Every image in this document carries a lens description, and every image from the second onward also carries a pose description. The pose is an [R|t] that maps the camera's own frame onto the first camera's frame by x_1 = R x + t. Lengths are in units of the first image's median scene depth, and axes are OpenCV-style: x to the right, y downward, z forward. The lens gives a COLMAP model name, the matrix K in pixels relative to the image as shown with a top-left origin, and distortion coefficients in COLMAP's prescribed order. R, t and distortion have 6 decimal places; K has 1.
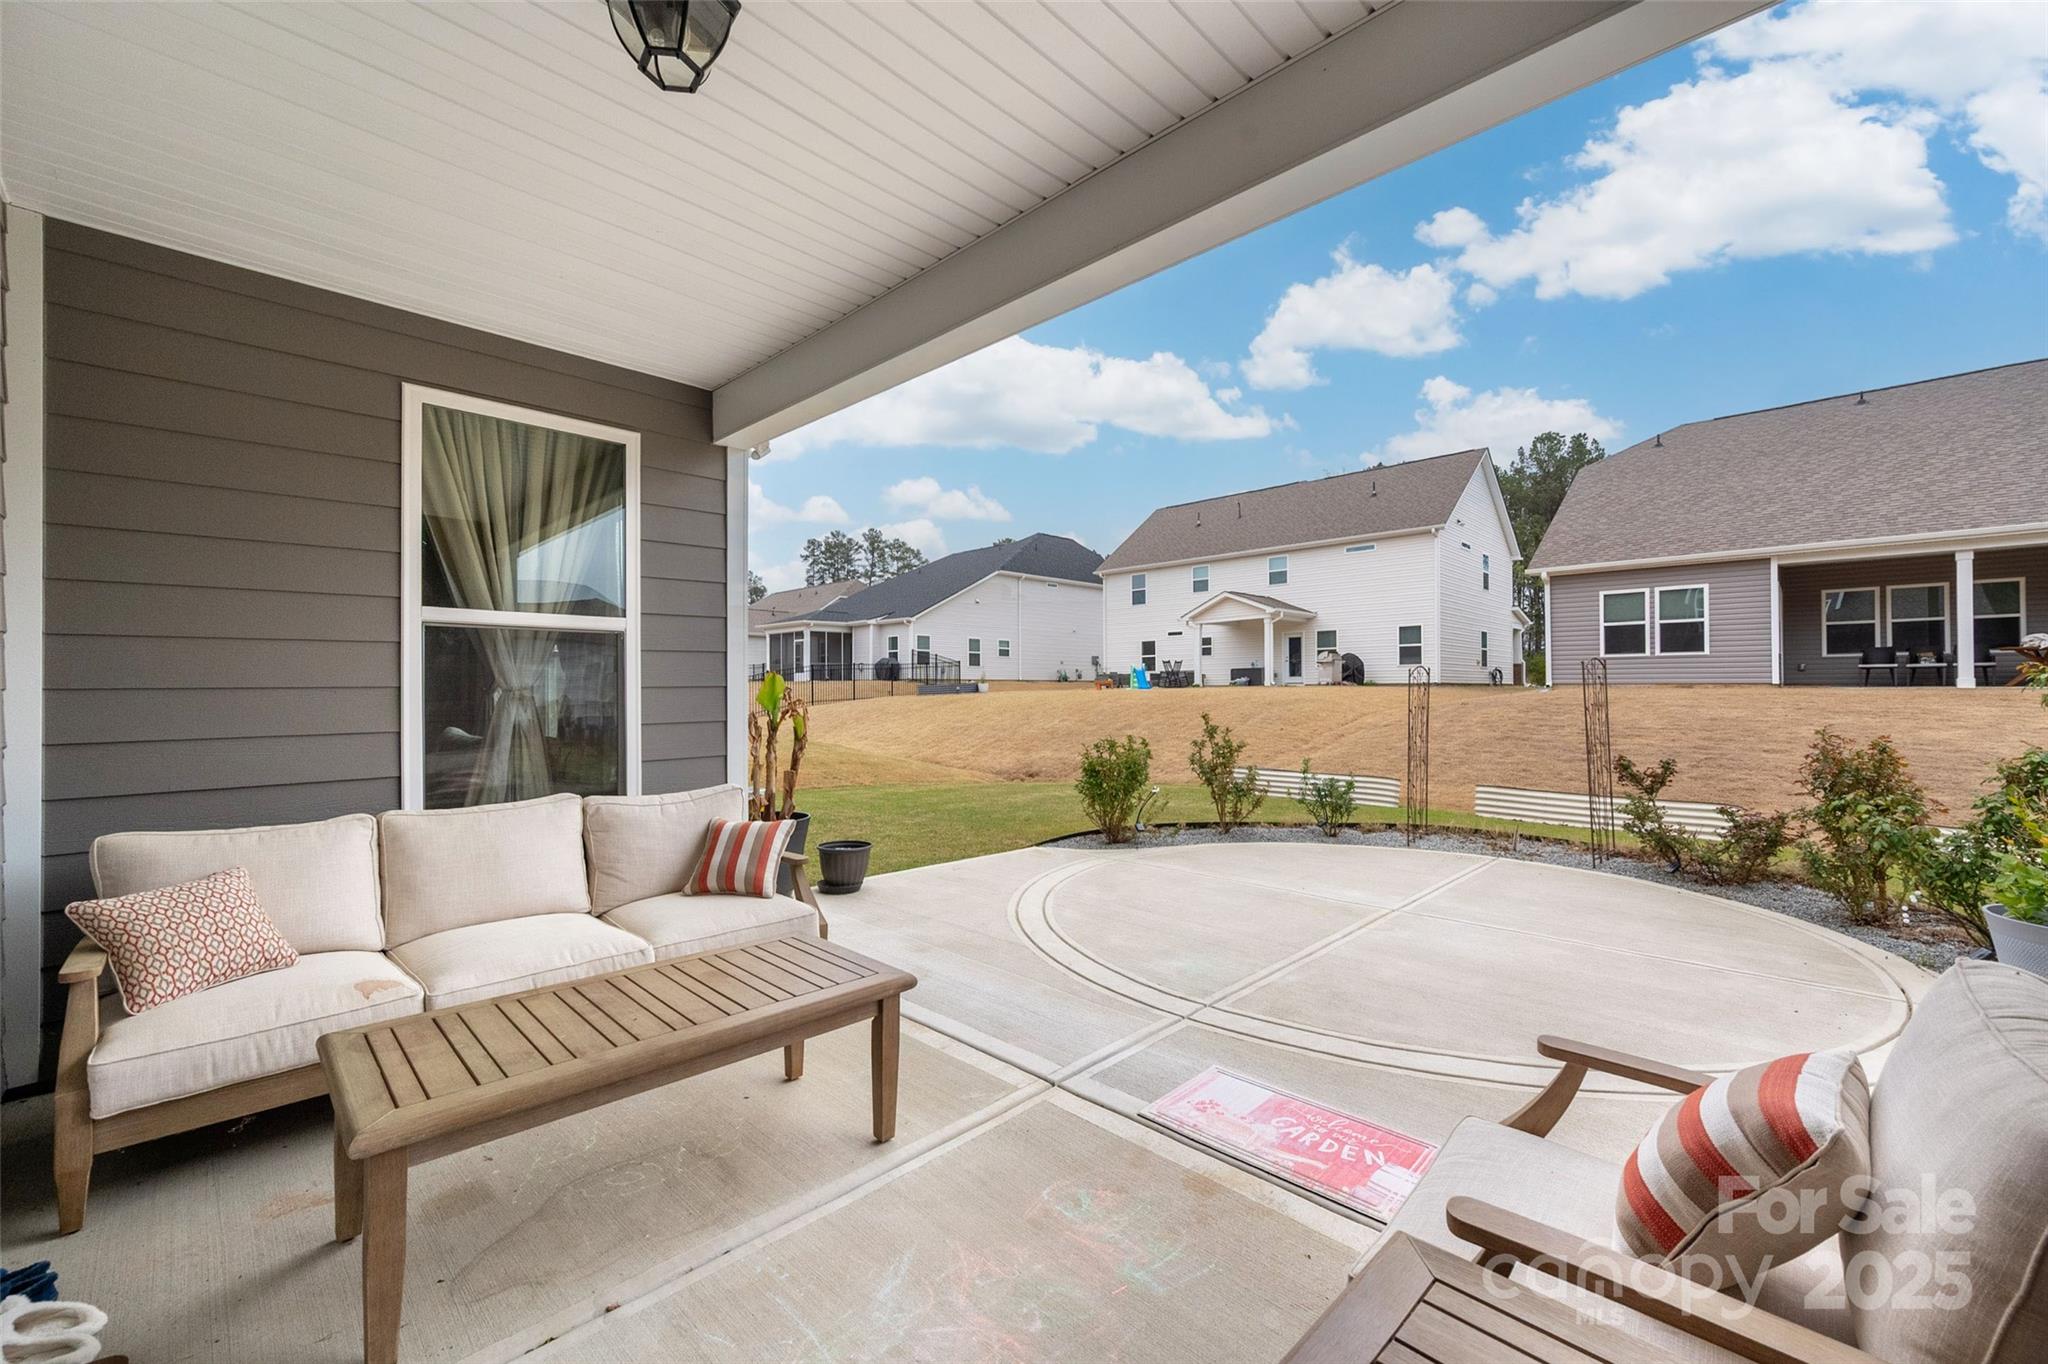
lens RADIAL K [[819.8, 0, 1024.0], [0, 819.8, 682.0], [0, 0, 1]] dist [0.000481, -0.000046]
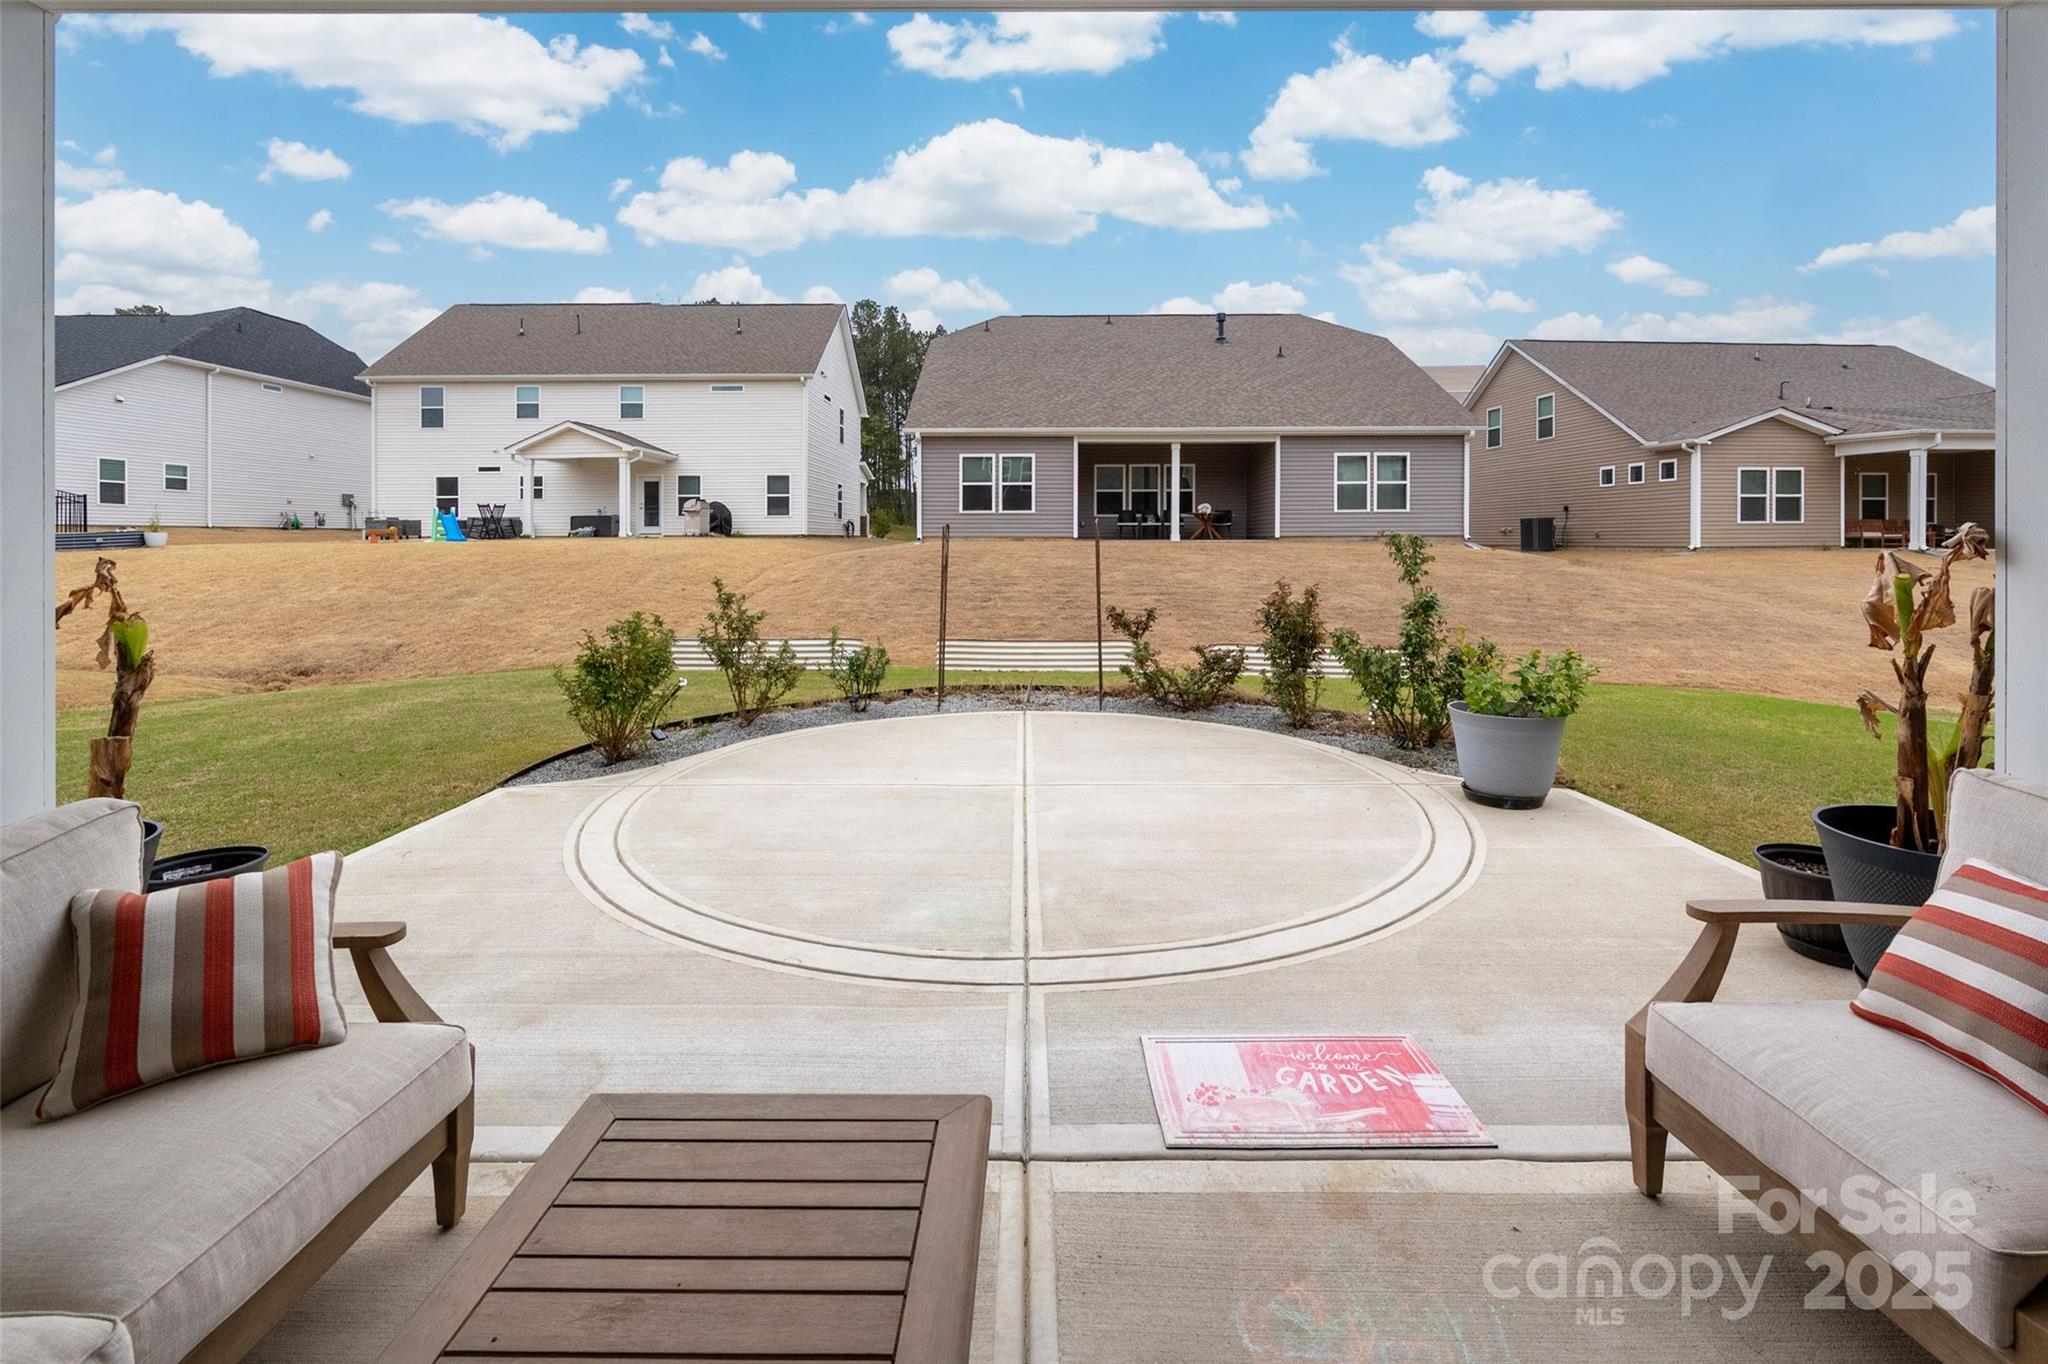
lens RADIAL K [[888.8, 0, 1025.3], [0, 888.8, 536.5], [0, 0, 1]] dist [0.000034, -0.000396]
pose [[0.714576, 0.002622, 0.699553, -0.075642], [-0.007042, 0.999969, 0.003446, -0.003245], [-0.699522, -0.007389, 0.714573, 0.077709]]
